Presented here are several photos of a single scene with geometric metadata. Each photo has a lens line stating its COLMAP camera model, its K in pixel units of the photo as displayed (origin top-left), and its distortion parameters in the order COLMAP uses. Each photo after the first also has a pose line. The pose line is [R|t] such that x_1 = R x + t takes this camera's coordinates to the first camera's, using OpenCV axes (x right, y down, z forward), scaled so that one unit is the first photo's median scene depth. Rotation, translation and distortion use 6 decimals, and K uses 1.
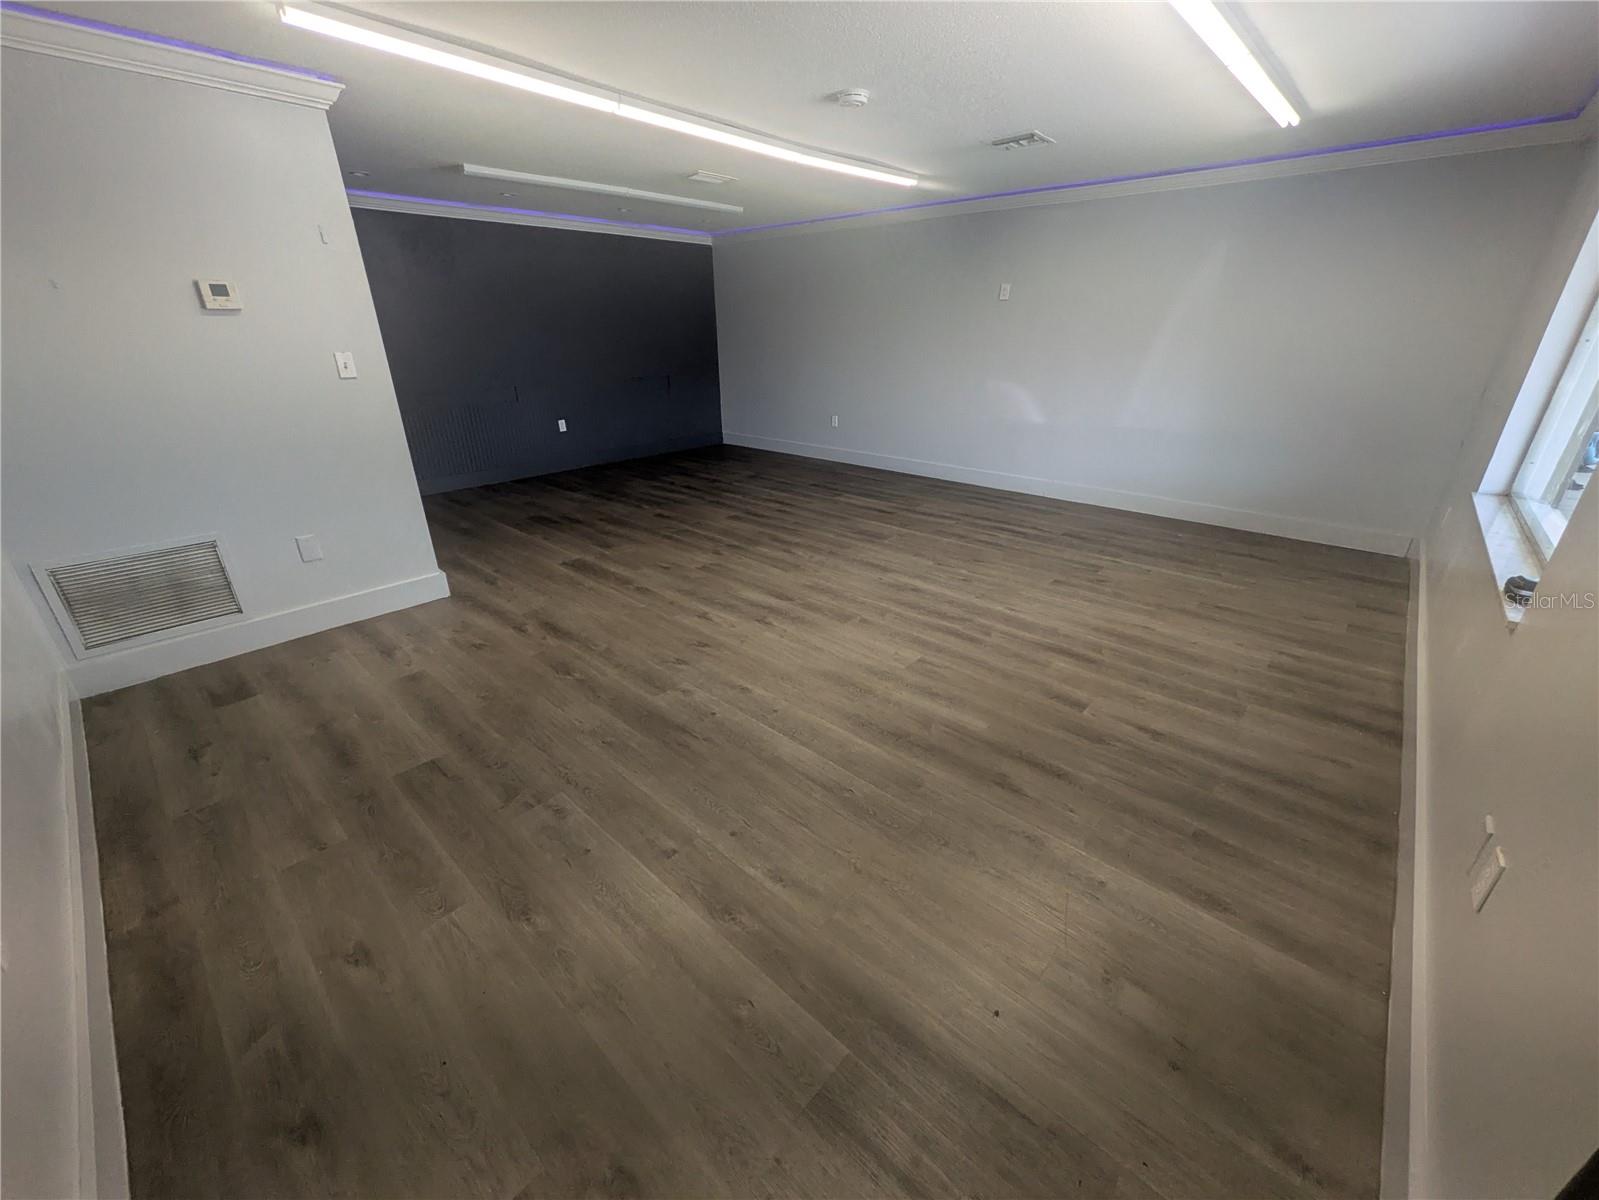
lens RADIAL K [[633.1, 0, 797.2], [0, 633.1, 597.5], [0, 0, 1]] dist [0.003298, 0.000114]
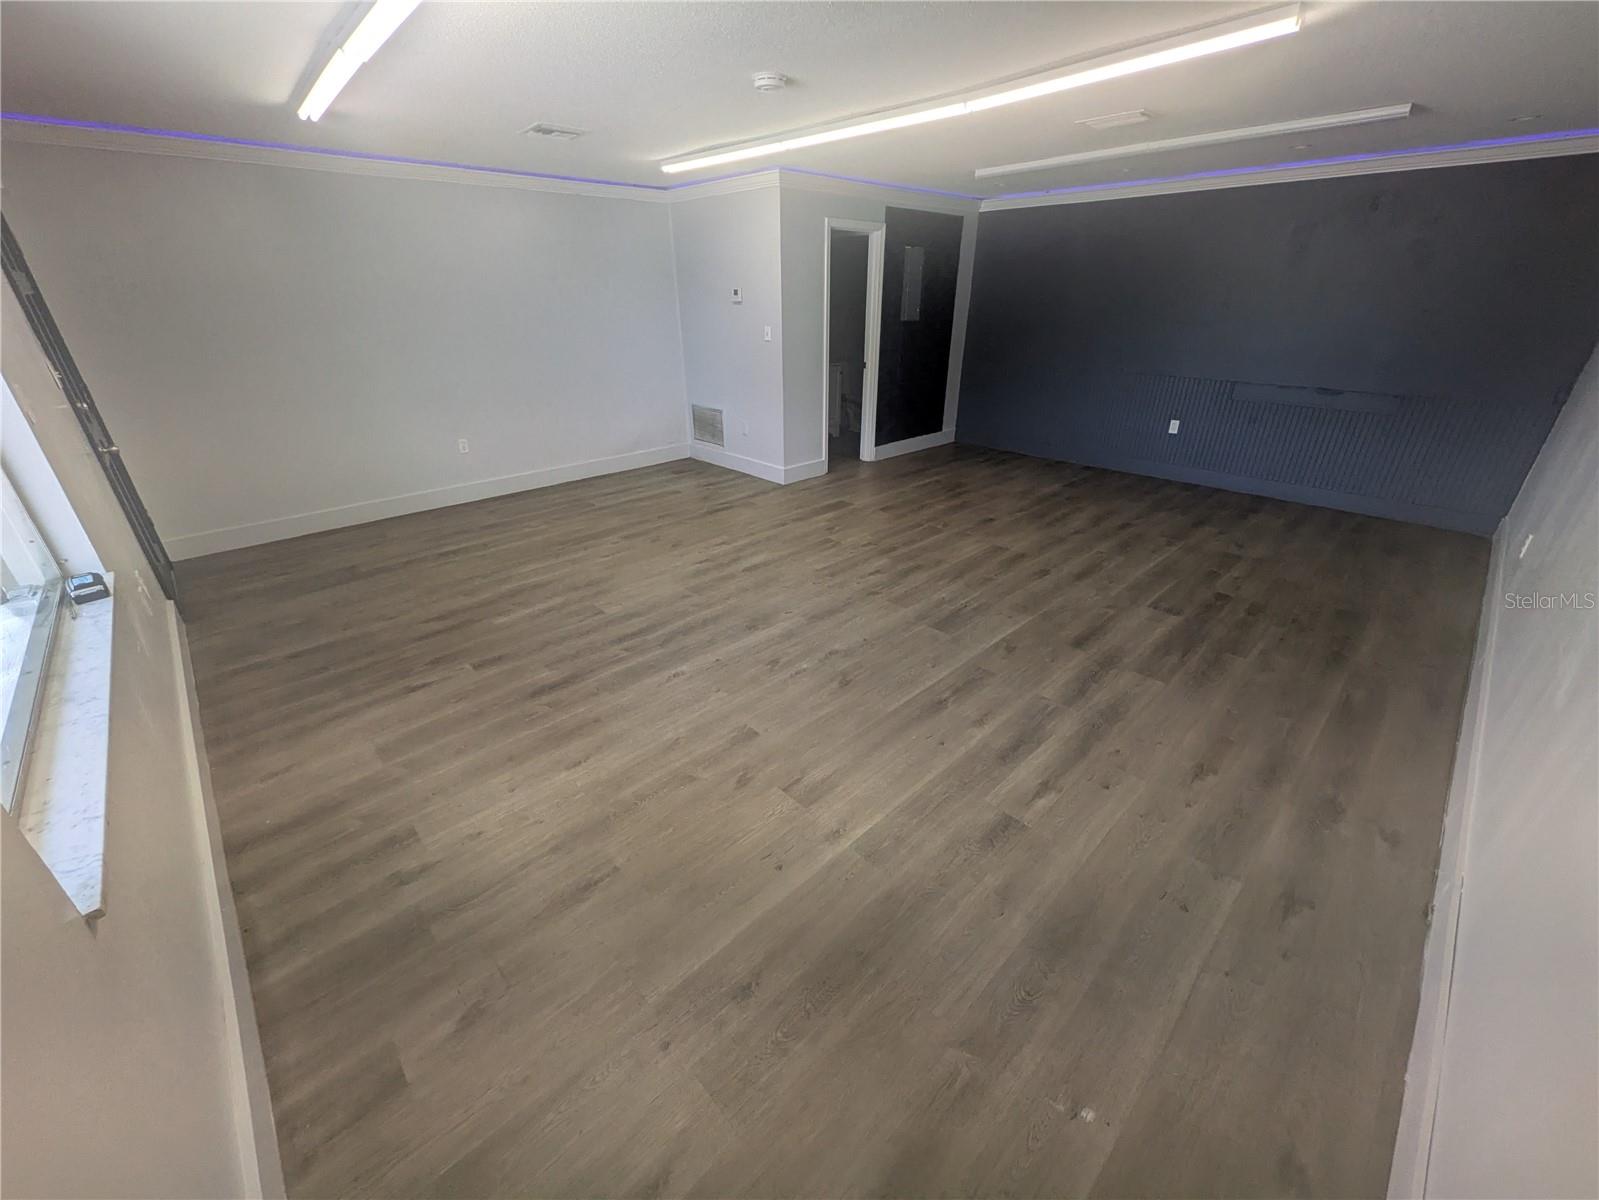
lens RADIAL K [[633.1, 0, 798.7], [0, 633.1, 603.1], [0, 0, 1]] dist [0.003298, 0.000114]
pose [[-0.073776, 0.444155, -0.892907, 0.972599], [-0.391848, 0.810427, 0.435503, -0.459207], [0.917067, 0.382014, 0.114251, 0.956765]]
